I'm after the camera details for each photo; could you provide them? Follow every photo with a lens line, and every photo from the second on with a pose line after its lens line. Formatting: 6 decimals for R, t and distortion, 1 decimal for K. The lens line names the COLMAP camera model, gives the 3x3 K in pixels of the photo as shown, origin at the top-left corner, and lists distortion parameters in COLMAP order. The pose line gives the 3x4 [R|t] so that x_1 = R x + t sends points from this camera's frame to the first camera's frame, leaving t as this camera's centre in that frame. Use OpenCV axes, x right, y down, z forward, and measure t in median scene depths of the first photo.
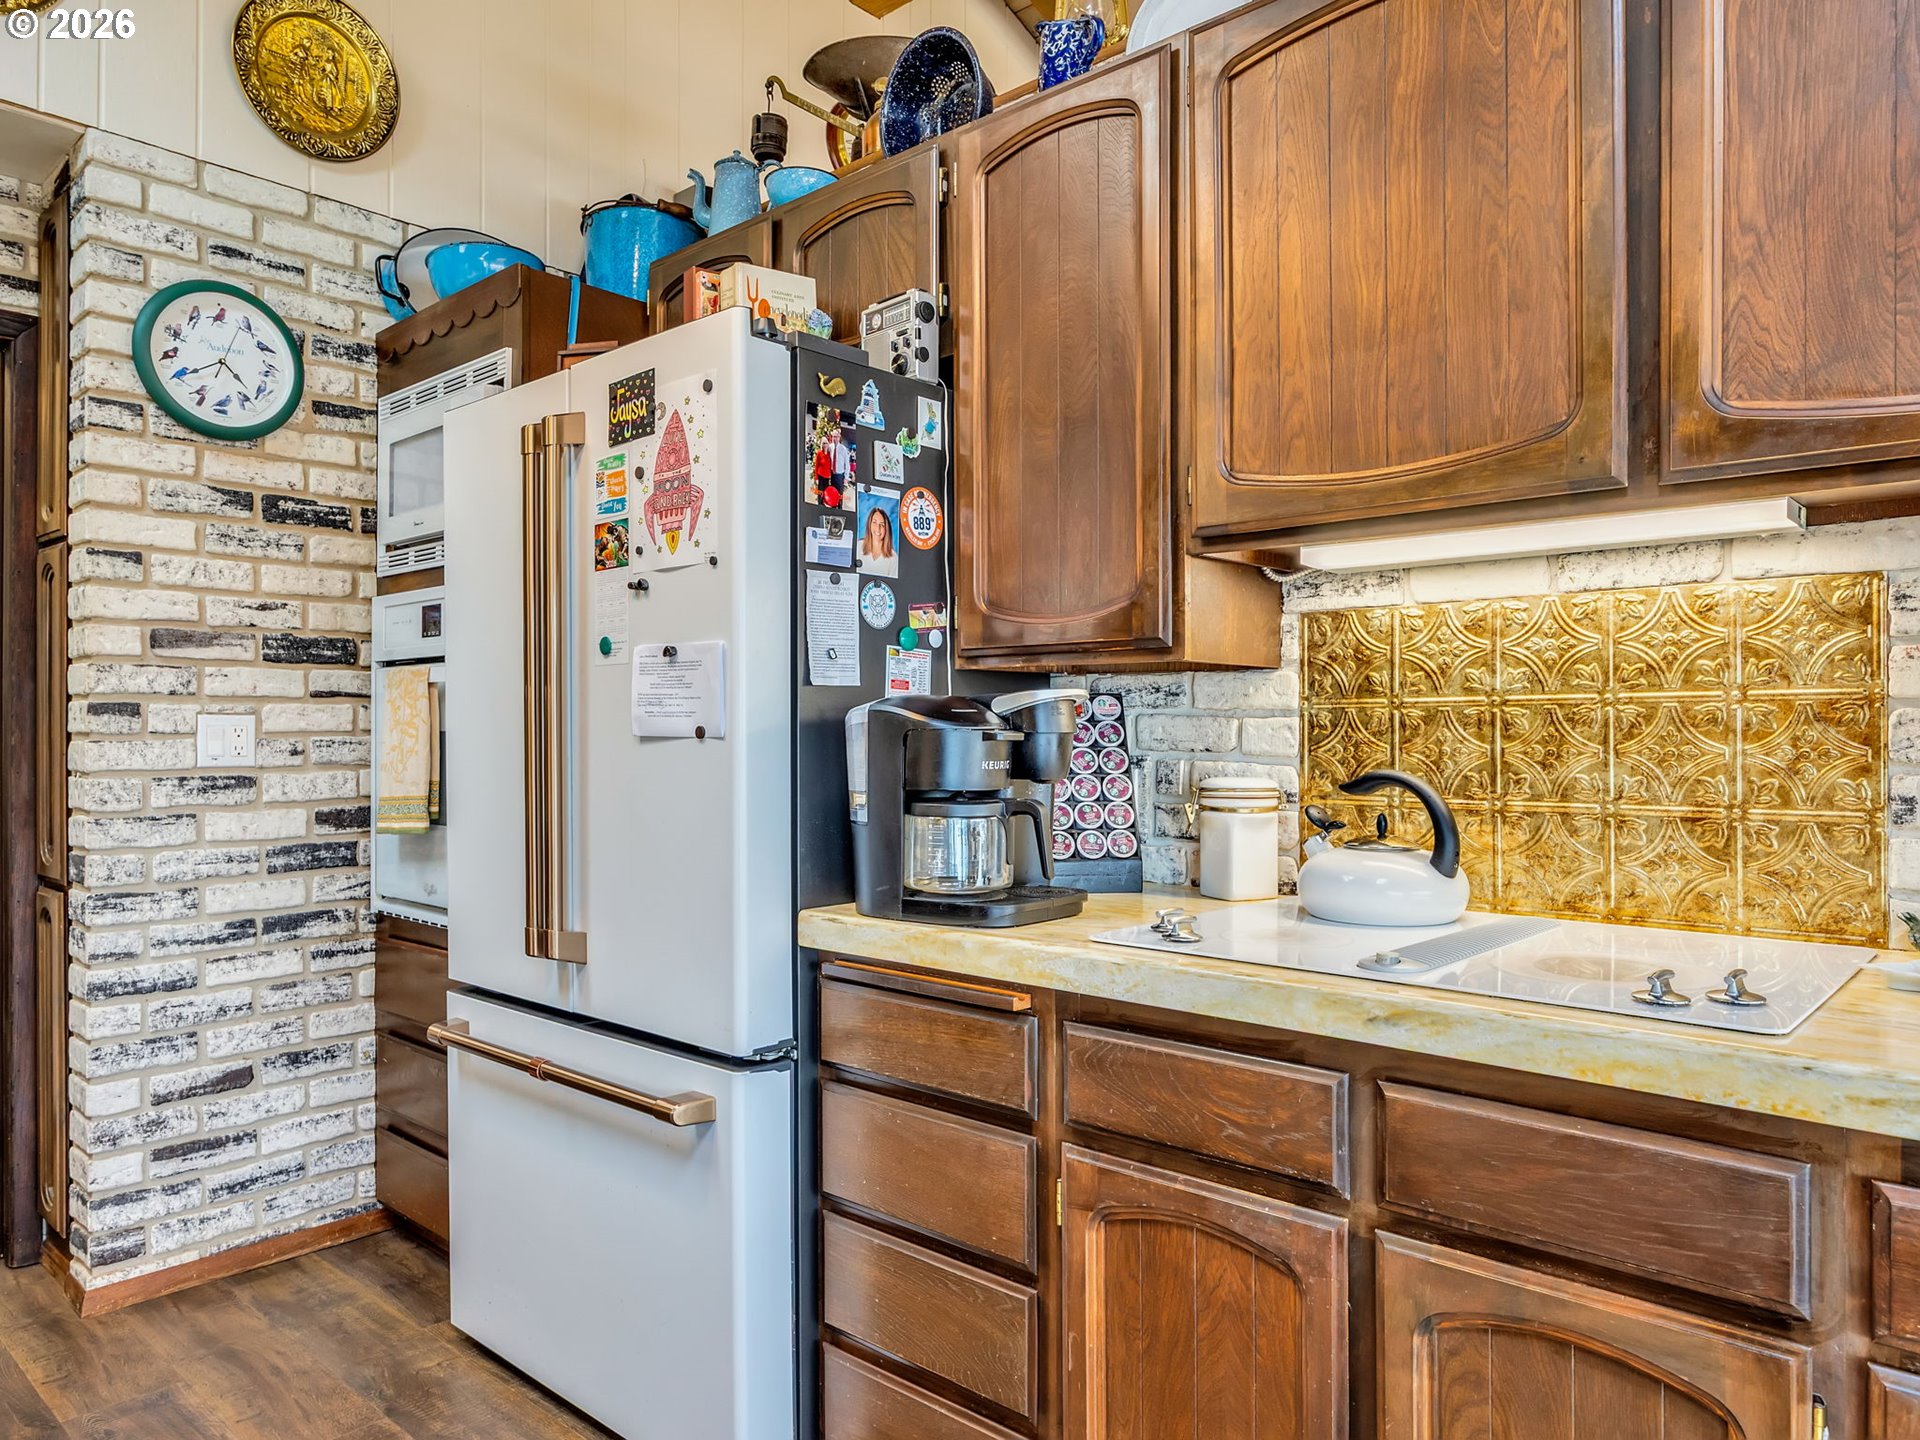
lens RADIAL K [[1265.1, 0, 966.8], [0, 1265.1, 735.9], [0, 0, 1]] dist [-0.001132, -0.003547]
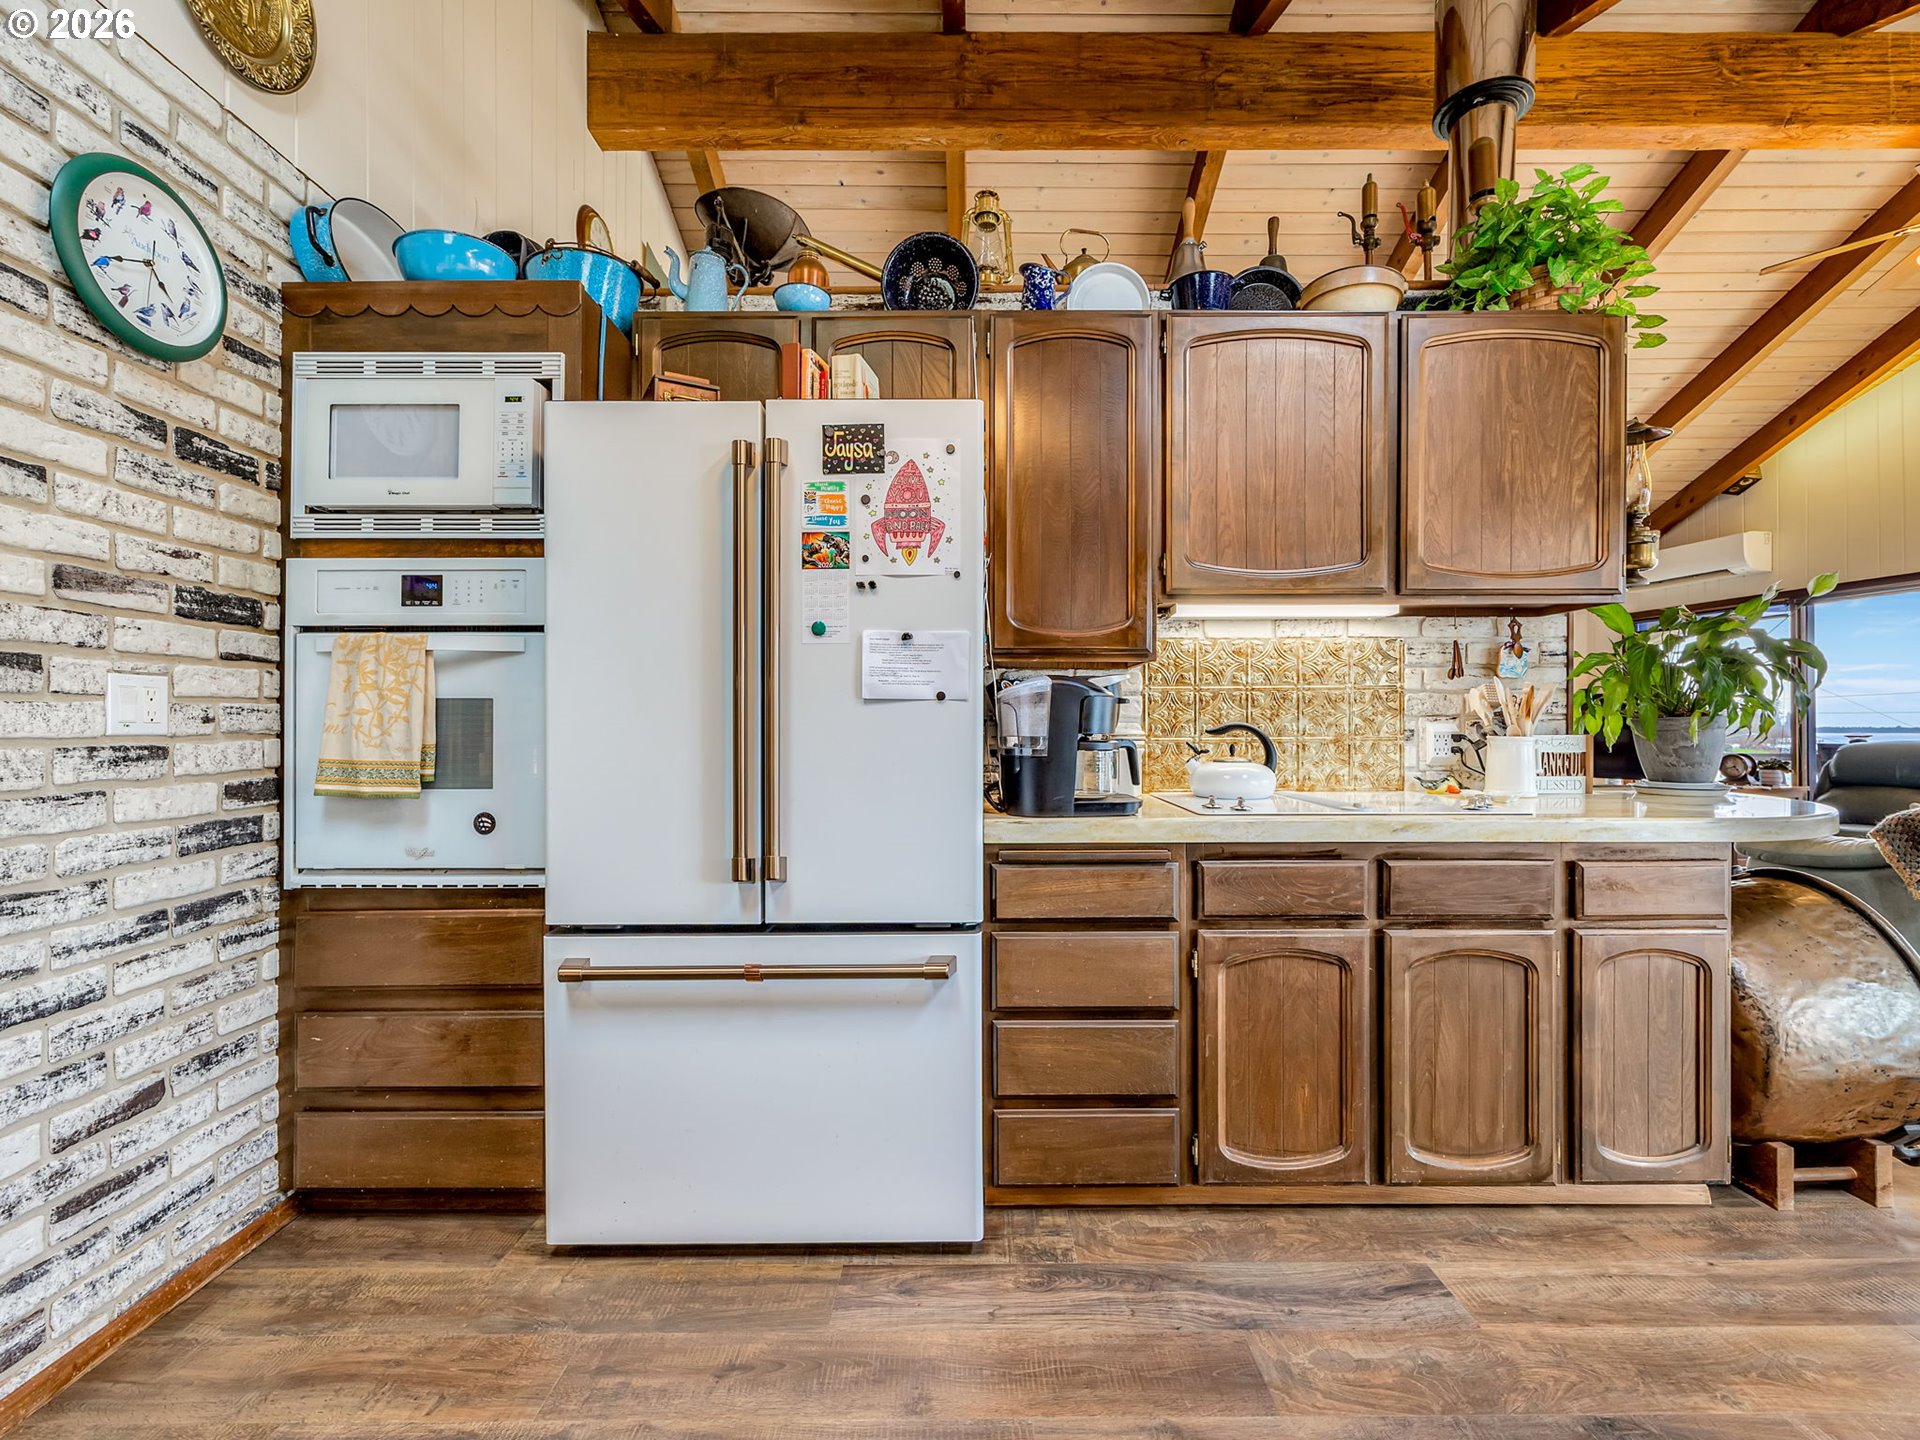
lens RADIAL K [[830.0, 0, 972.1], [0, 830.0, 724.2], [0, 0, 1]] dist [0.000628, -0.000449]
pose [[0.741873, -0.001361, 0.670539, -0.739020], [0.004539, 0.999985, -0.002992, 0.029006], [-0.670525, 0.005263, 0.741868, 0.276257]]
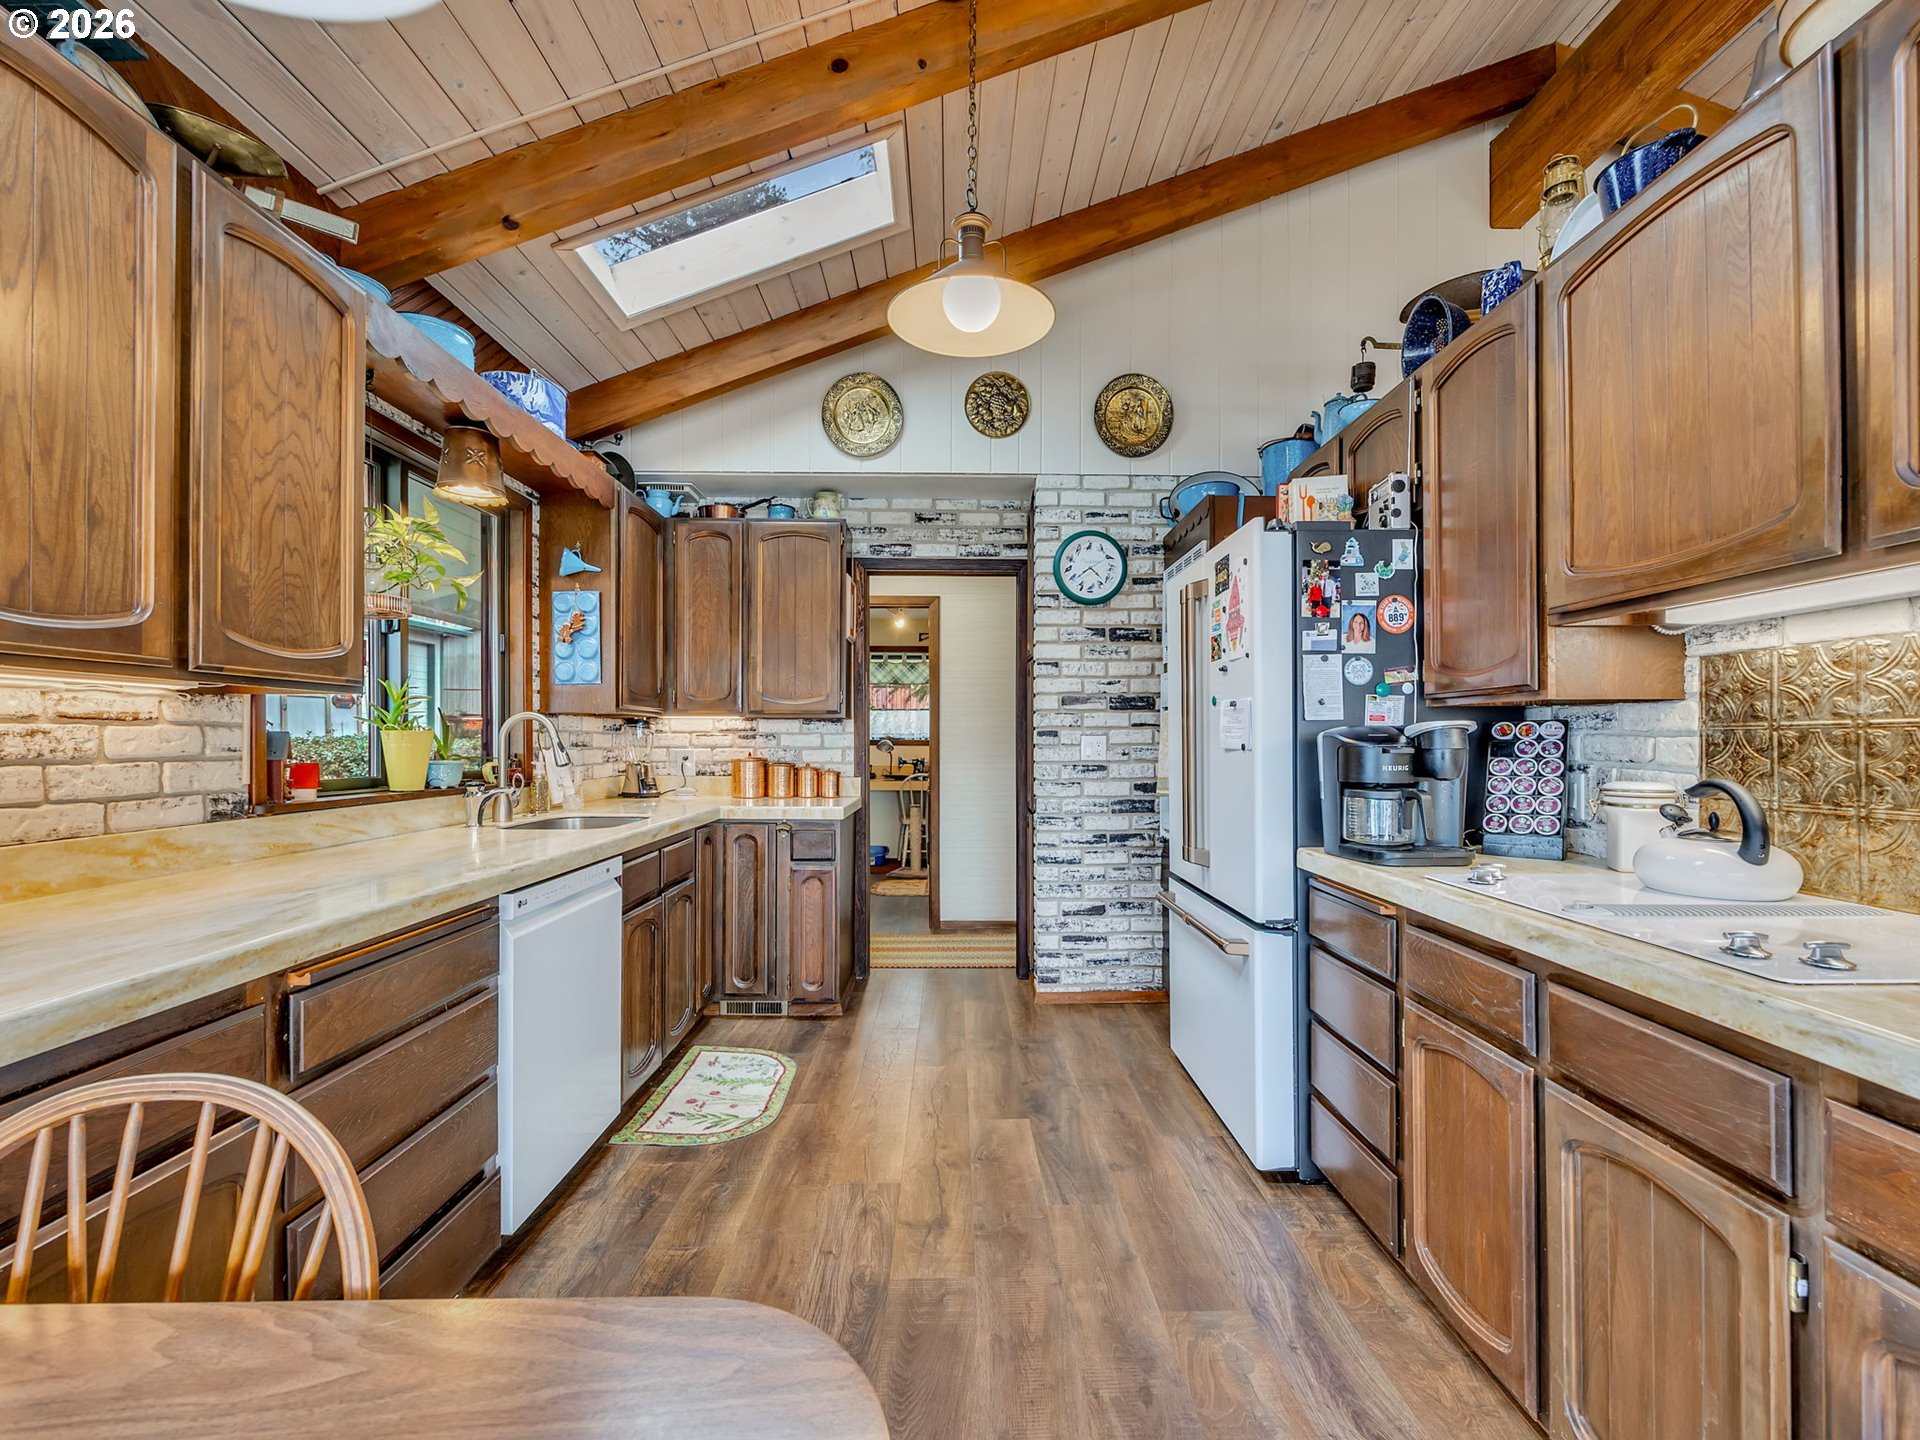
lens RADIAL K [[830.0, 0, 967.9], [0, 830.0, 741.2], [0, 0, 1]] dist [0.000628, -0.000449]
pose [[0.683007, 0.000602, -0.730411, 0.377406], [-0.001077, 0.999999, -0.000183, -0.009612], [0.730411, 0.000911, 0.683007, -0.125712]]
